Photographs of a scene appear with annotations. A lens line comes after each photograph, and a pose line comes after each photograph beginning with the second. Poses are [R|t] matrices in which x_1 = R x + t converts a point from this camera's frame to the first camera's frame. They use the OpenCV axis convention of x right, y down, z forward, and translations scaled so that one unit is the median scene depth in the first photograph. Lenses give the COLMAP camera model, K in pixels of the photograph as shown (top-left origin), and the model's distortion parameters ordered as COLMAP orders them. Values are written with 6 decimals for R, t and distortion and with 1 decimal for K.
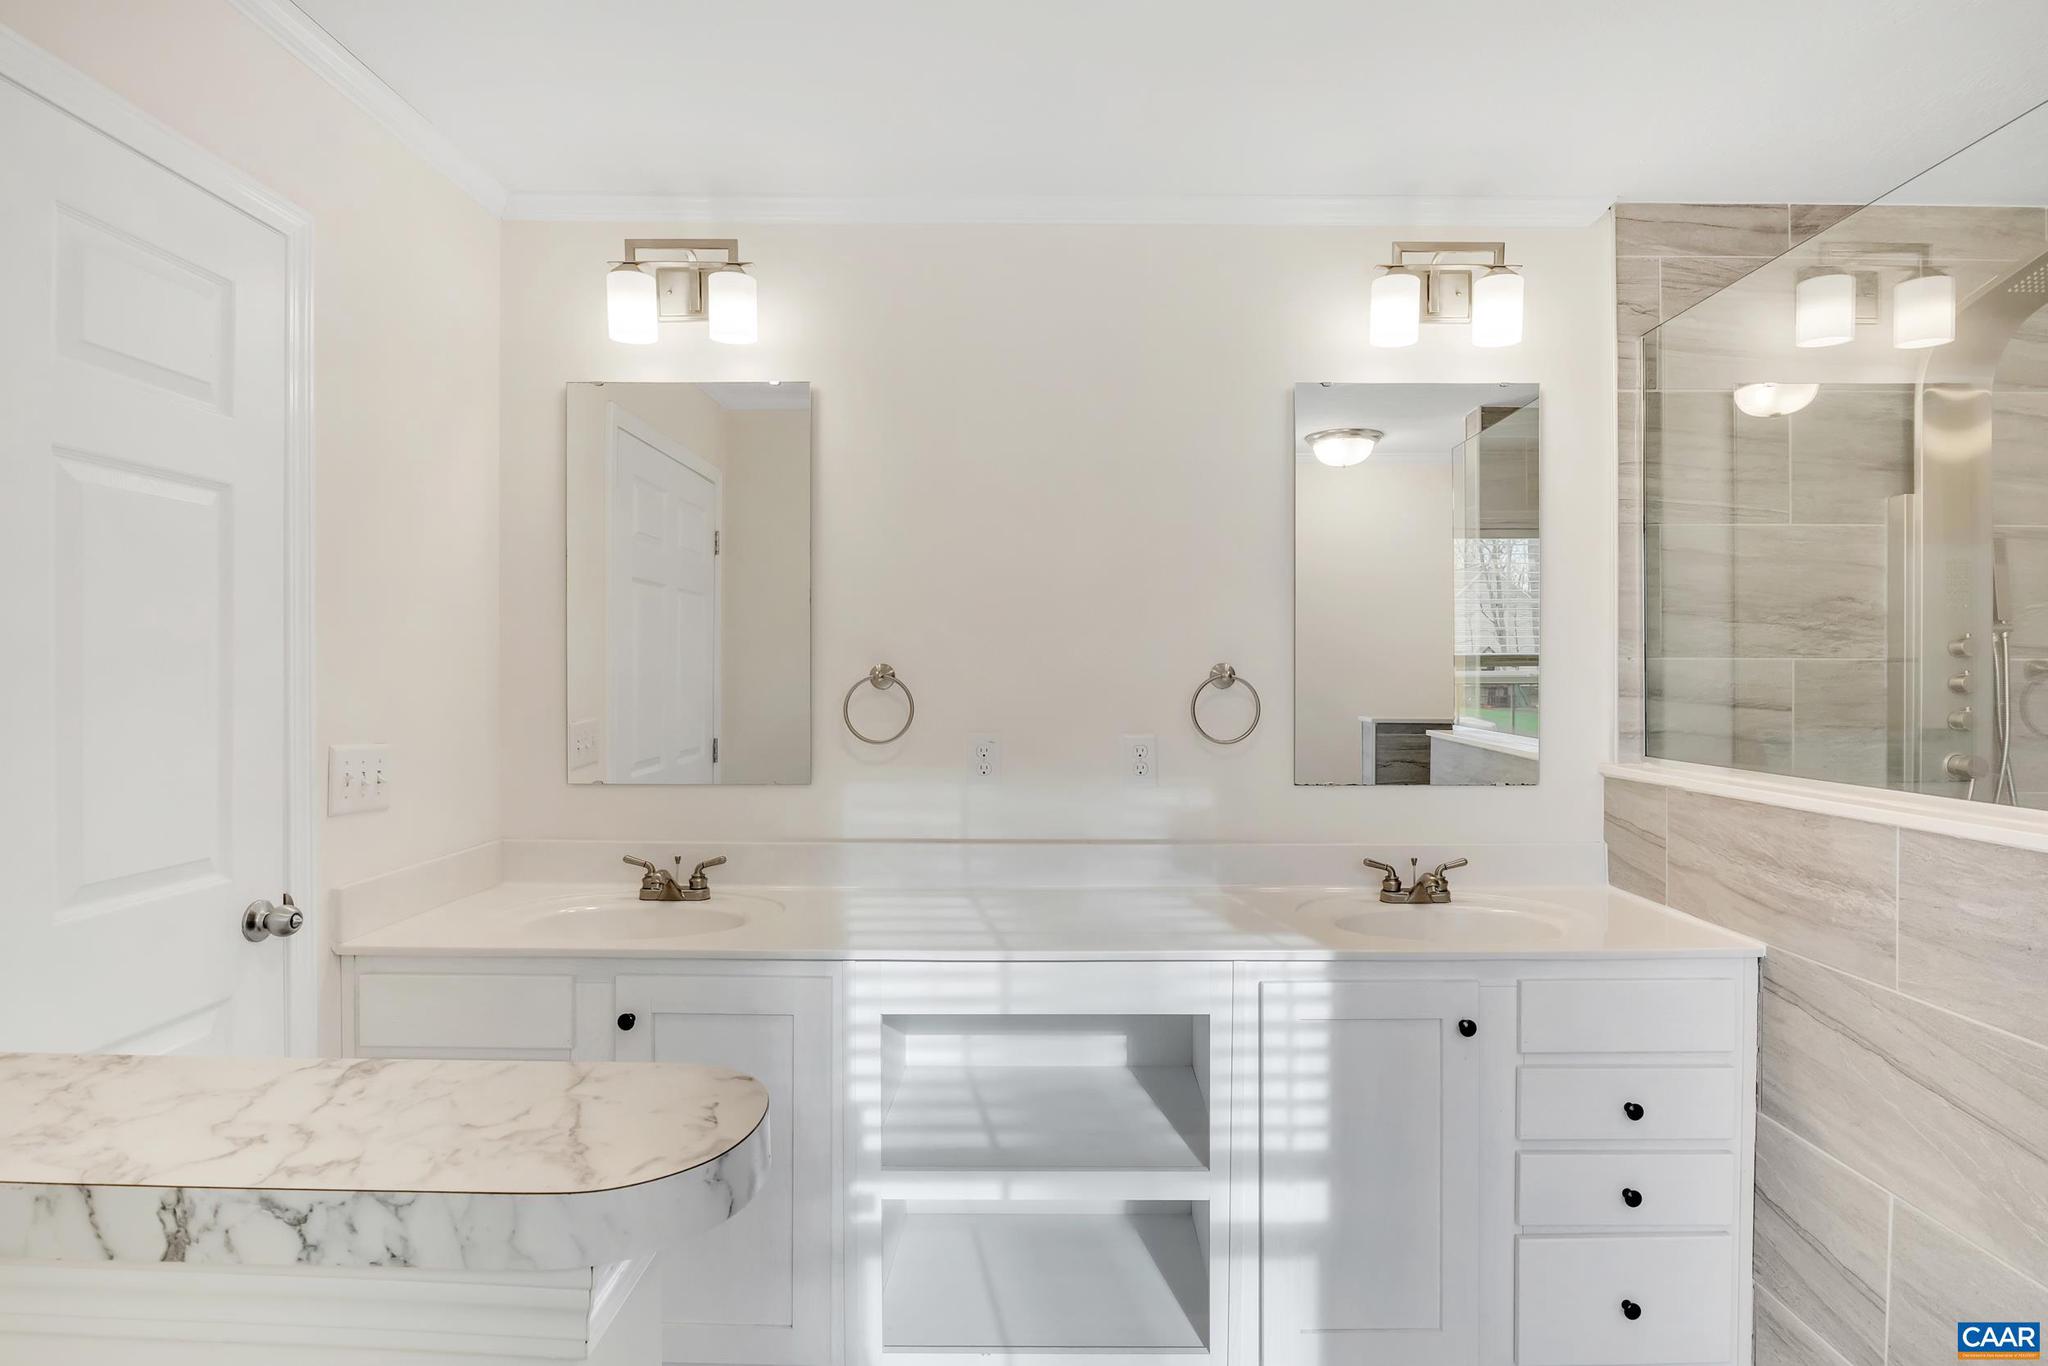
lens RADIAL K [[1030.6, 0, 1034.5], [0, 1030.6, 676.7], [0, 0, 1]] dist [-0.005513, -0.001985]
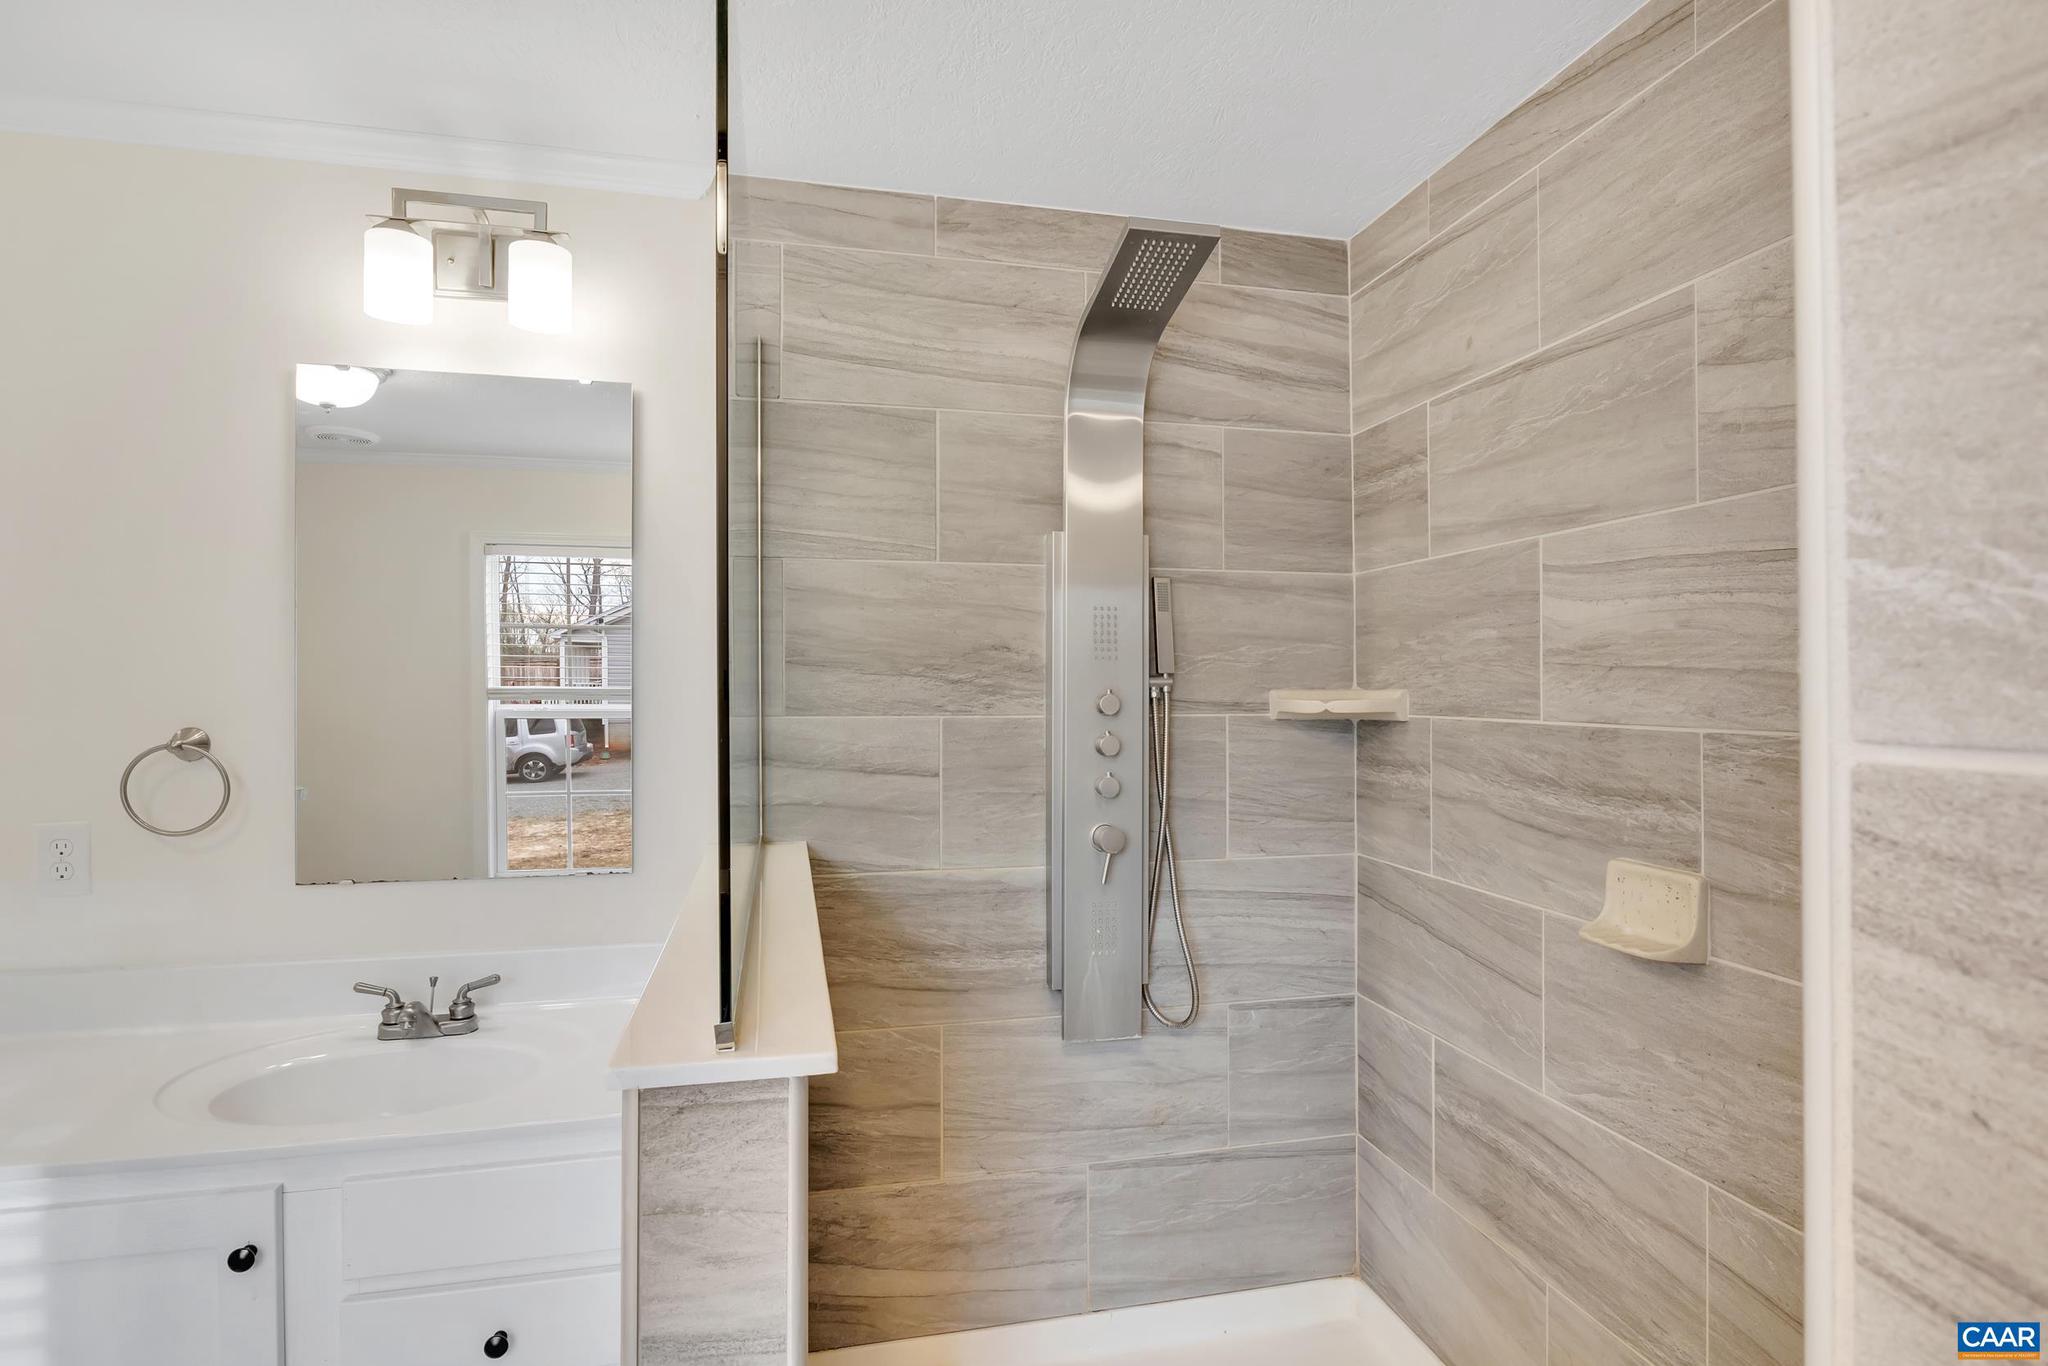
lens RADIAL K [[1030.6, 0, 1018.4], [0, 1030.6, 682.8], [0, 0, 1]] dist [-0.005513, -0.001985]
pose [[0.973182, -0.001321, 0.230031, 0.602568], [0.003503, 0.999953, -0.009078, -0.037933], [-0.230008, 0.009640, 0.973141, 0.133593]]
